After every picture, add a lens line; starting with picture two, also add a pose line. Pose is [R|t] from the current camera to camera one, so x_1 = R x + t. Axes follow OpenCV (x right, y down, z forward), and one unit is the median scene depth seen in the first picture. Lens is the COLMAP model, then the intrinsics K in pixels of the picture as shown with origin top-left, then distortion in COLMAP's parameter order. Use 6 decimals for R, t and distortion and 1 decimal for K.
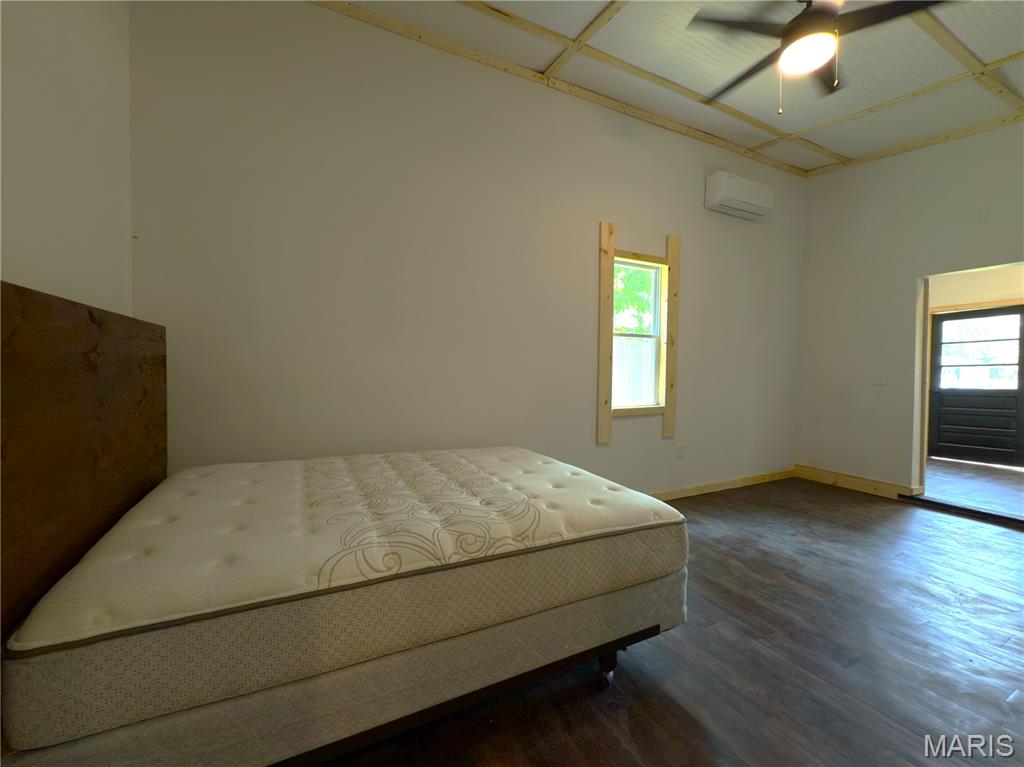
lens RADIAL K [[422.8, 0, 512.3], [0, 422.8, 384.1], [0, 0, 1]] dist [0.000519, 0.000207]
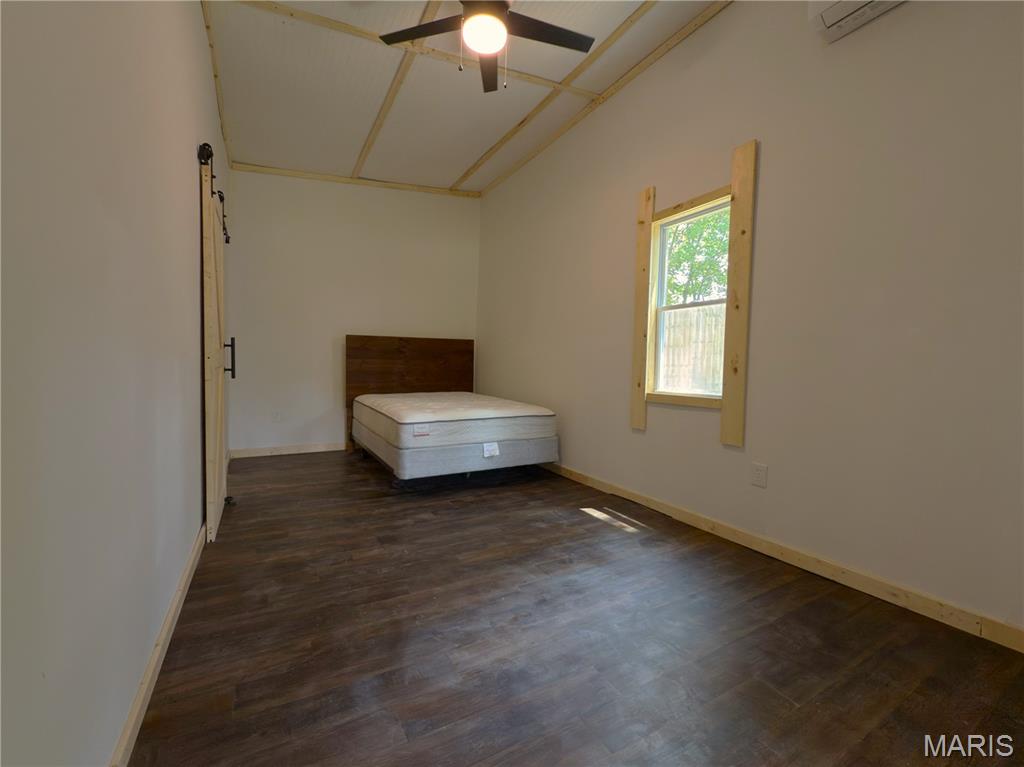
lens RADIAL K [[437.0, 0, 517.9], [0, 437.0, 385.1], [0, 0, 1]] dist [-0.000364, 0.000065]
pose [[0.057509, 0.033723, -0.997775, 1.354680], [-0.061006, 0.997680, 0.030204, 0.036549], [0.996479, 0.059133, 0.059433, 0.799805]]
